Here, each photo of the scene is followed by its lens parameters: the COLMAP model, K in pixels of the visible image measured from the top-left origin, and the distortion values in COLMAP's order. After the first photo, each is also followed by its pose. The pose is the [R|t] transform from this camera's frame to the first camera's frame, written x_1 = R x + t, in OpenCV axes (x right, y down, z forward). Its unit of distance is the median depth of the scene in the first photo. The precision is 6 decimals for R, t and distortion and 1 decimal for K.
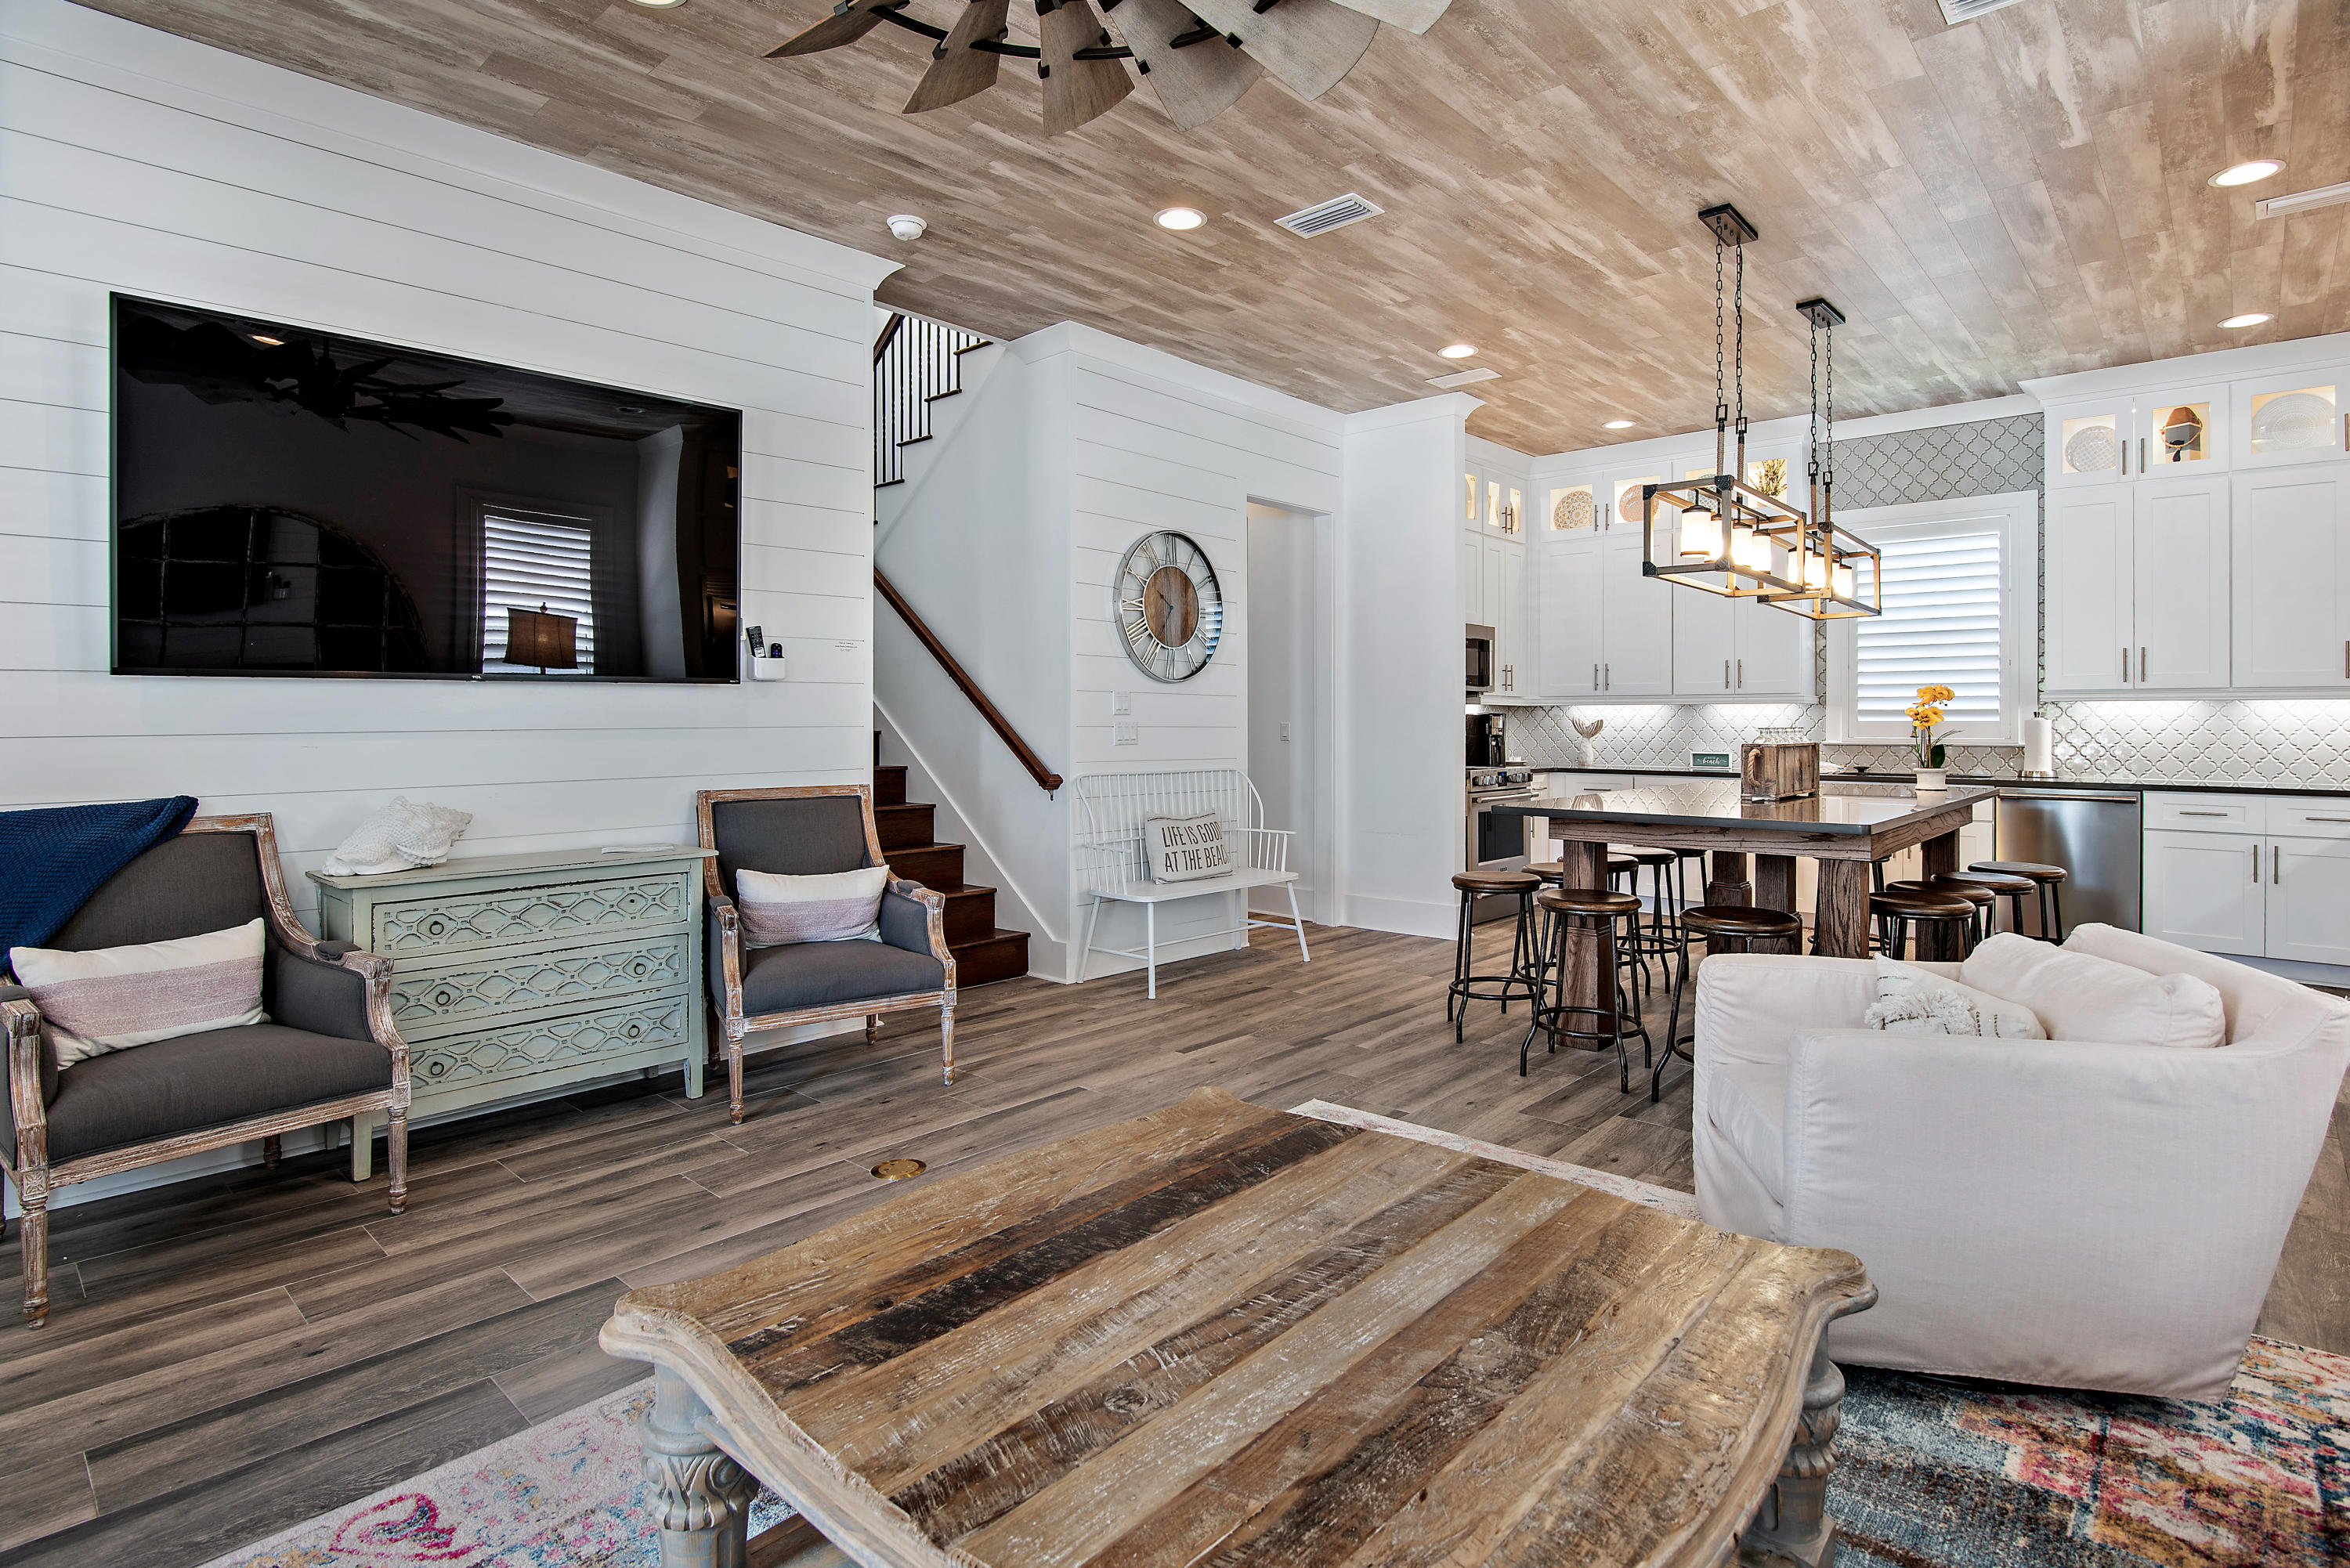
lens RADIAL K [[1177.3, 0, 1181.3], [0, 1177.3, 727.6], [0, 0, 1]] dist [-0.022462, 0.000914]
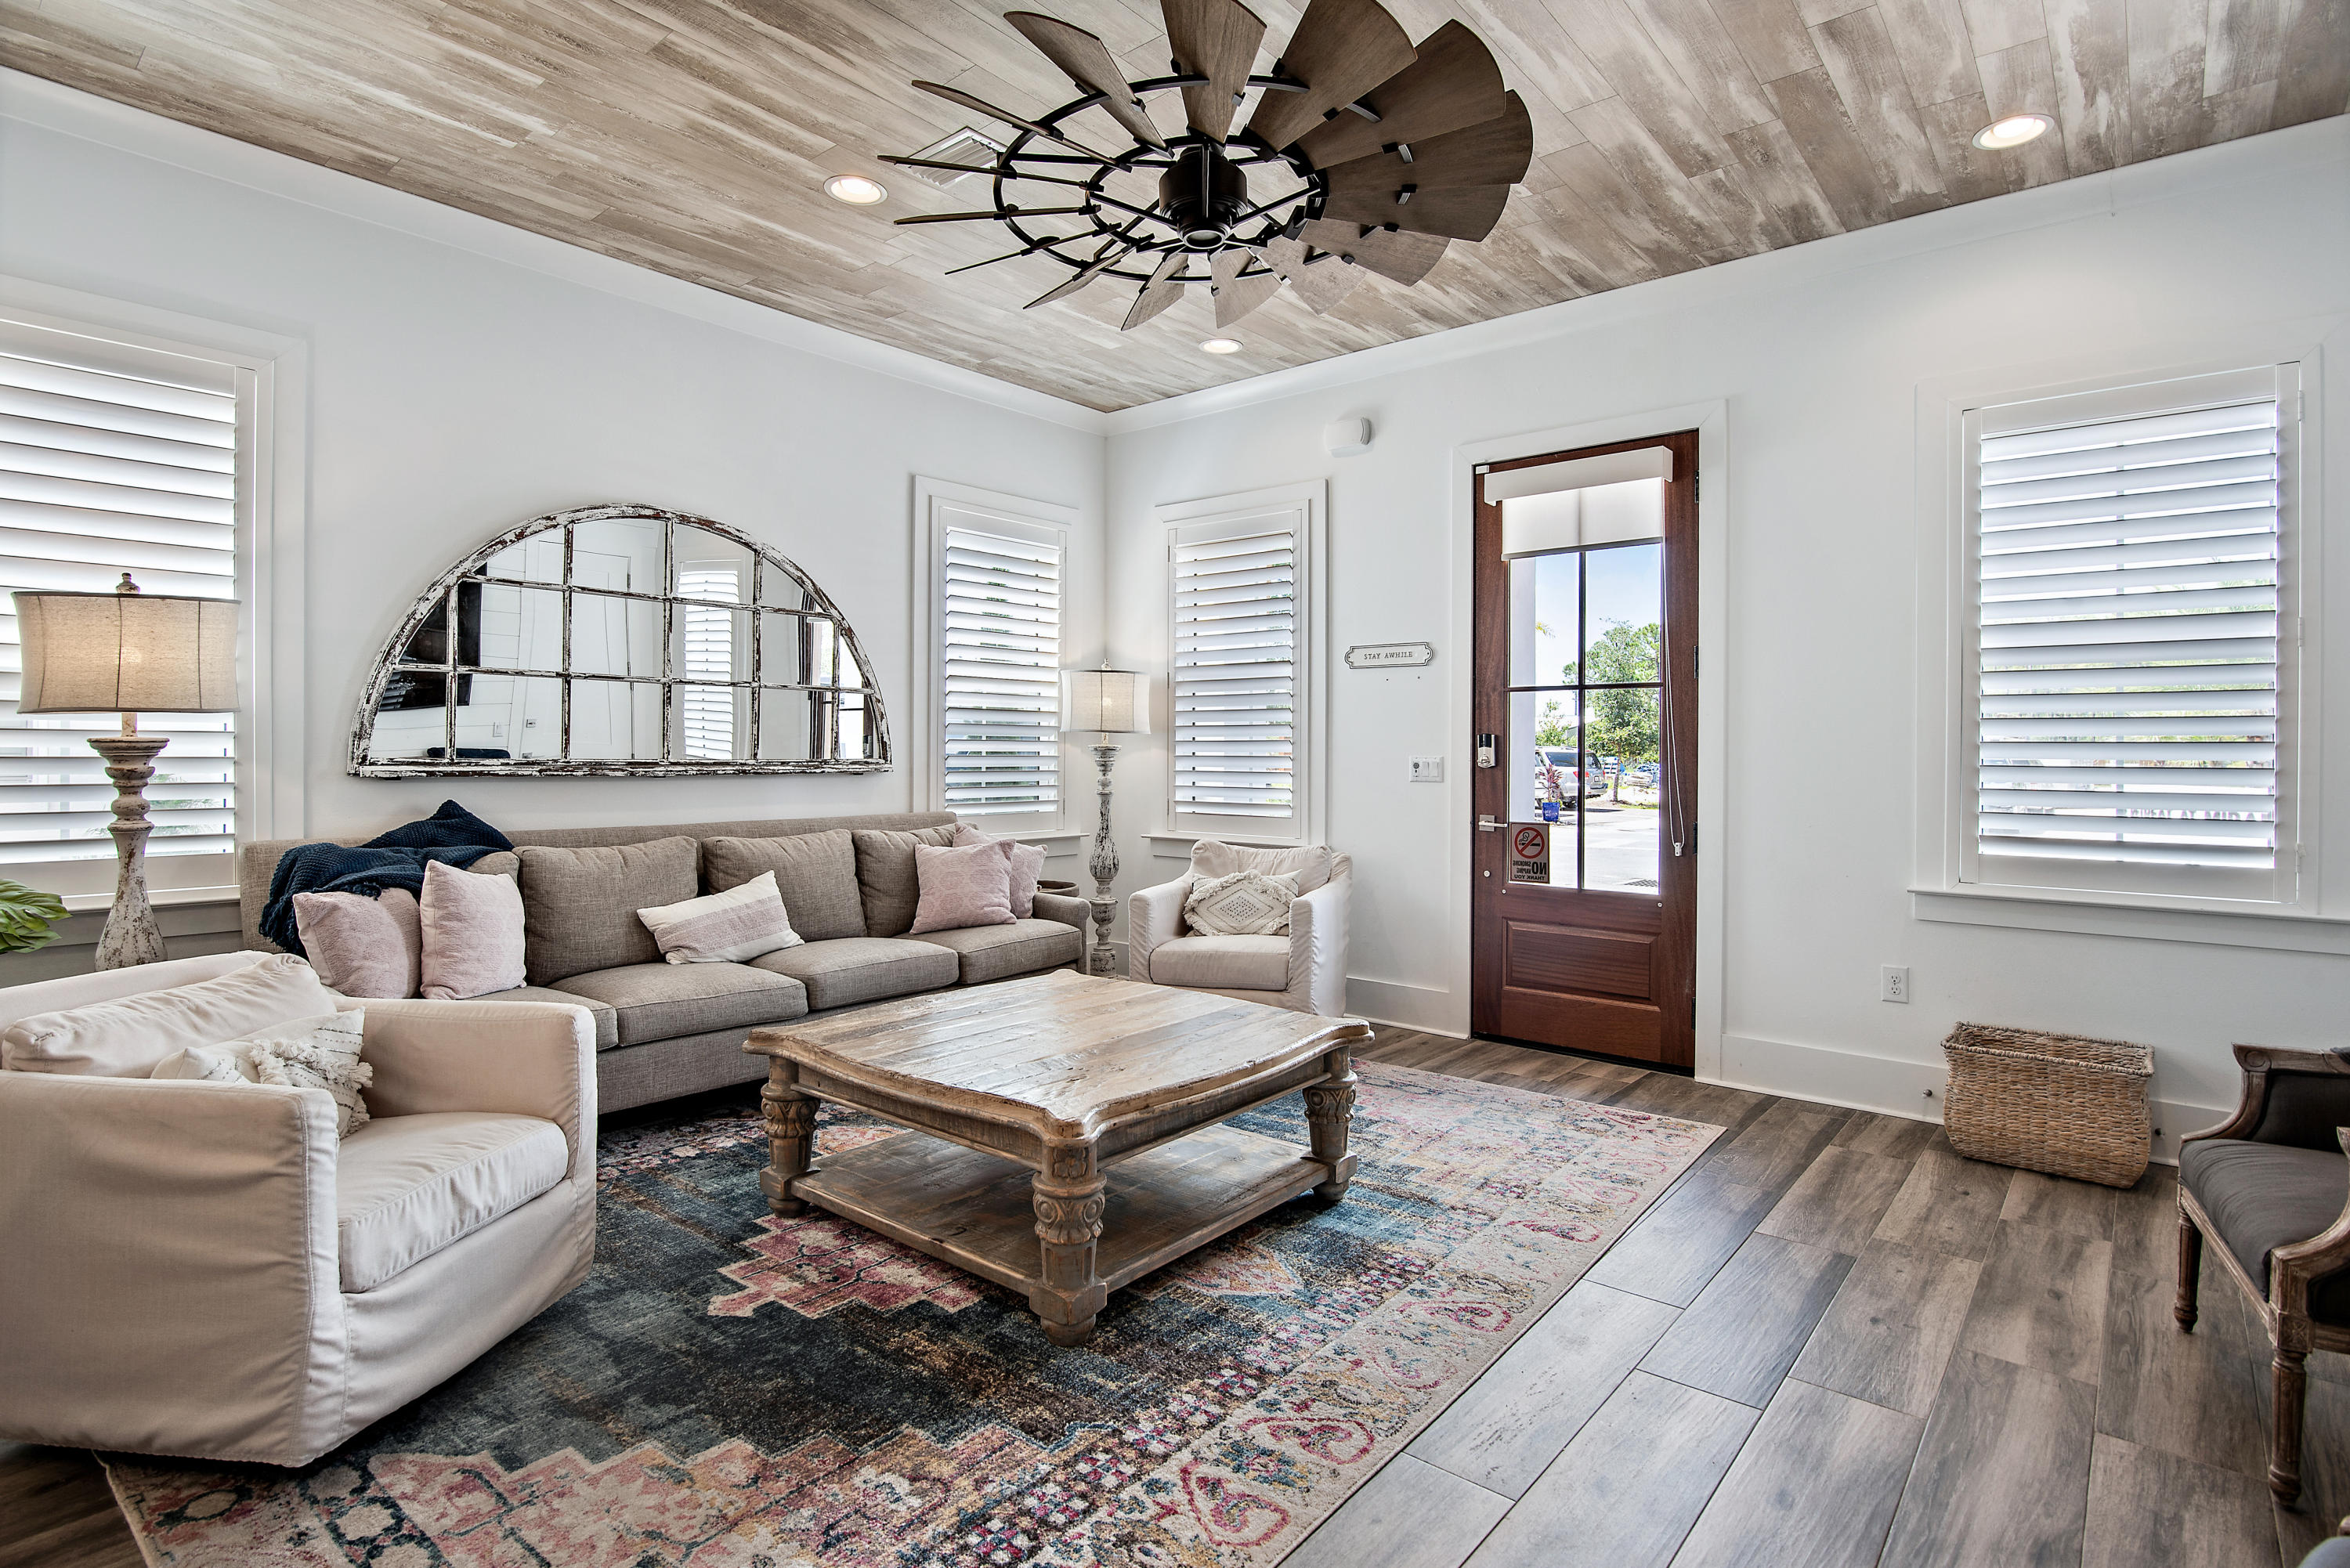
lens RADIAL K [[1169.5, 0, 1175.1], [0, 1169.5, 750.0], [0, 0, 1]] dist [-0.013640, 0.000191]
pose [[-0.999334, -0.004730, -0.036171, -0.017844], [-0.004831, 0.999985, 0.002723, -0.005535], [0.036158, 0.002896, -0.999342, 1.198623]]
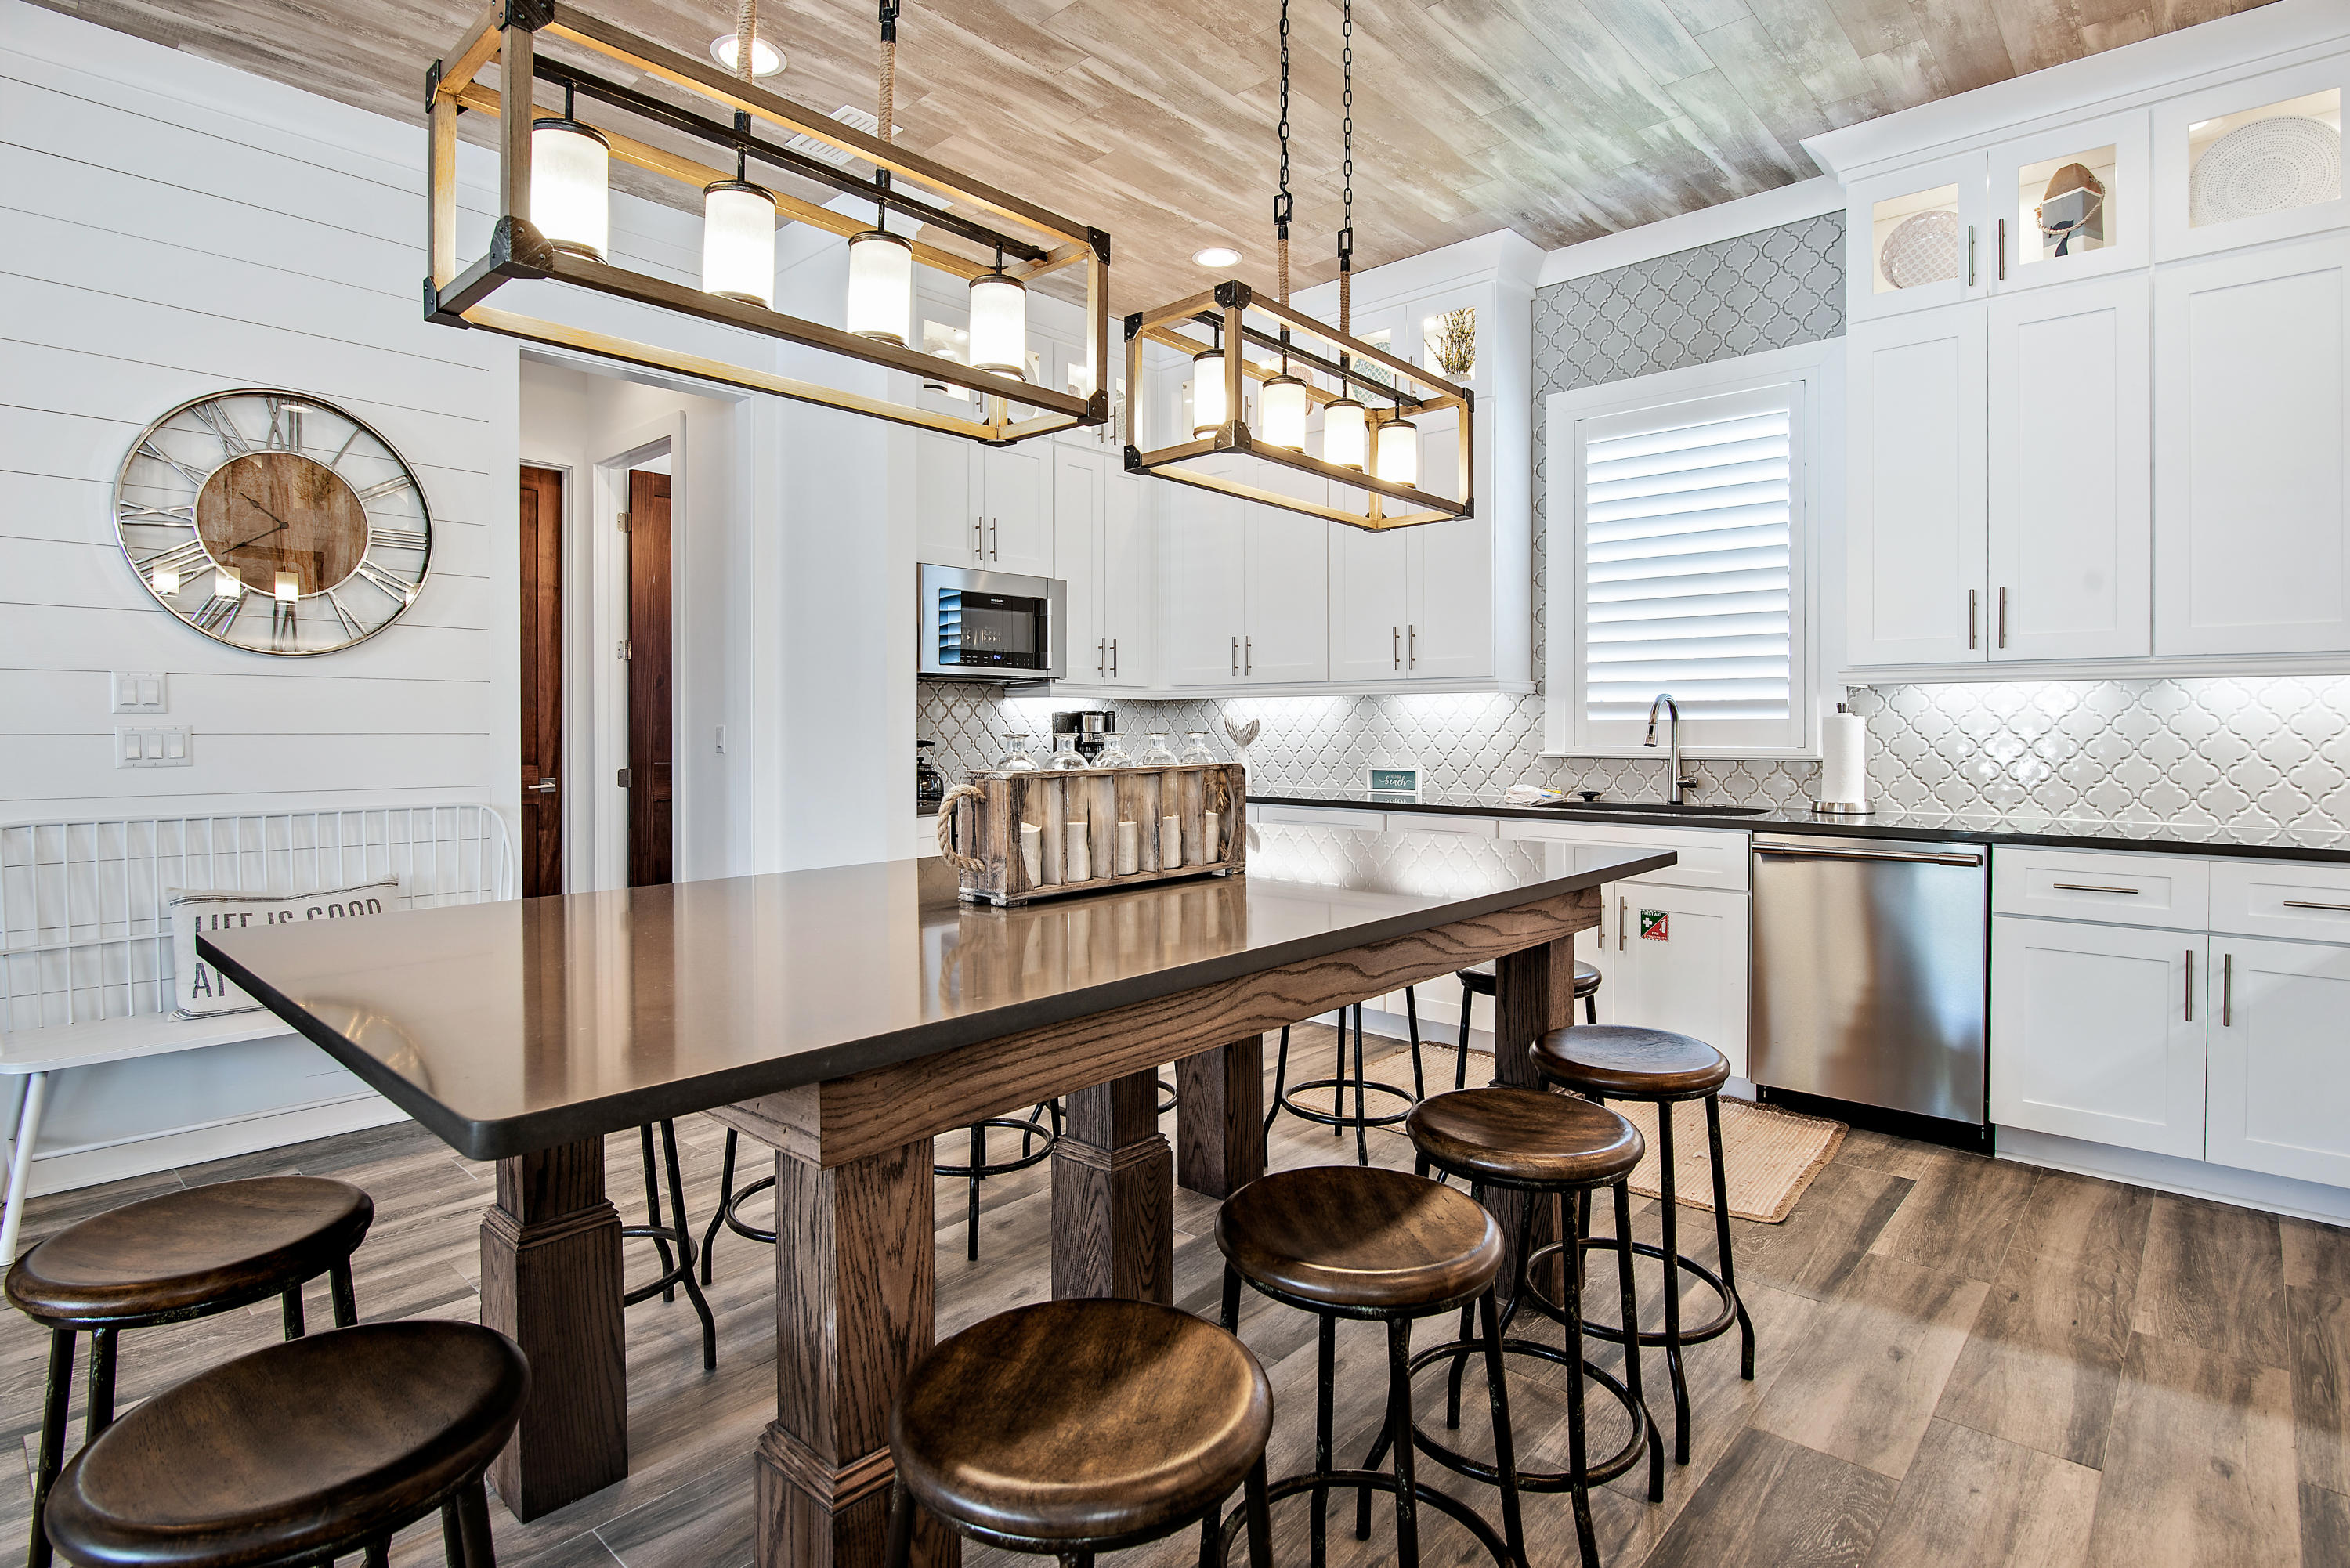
lens RADIAL K [[1189.3, 0, 1177.9], [0, 1189.3, 742.8], [0, 0, 1]] dist [-0.021355, -0.000054]
pose [[0.999965, -0.003943, 0.007446, 0.638152], [0.003864, 0.999937, 0.010523, -0.001468], [-0.007487, -0.010494, 0.999917, 0.645924]]
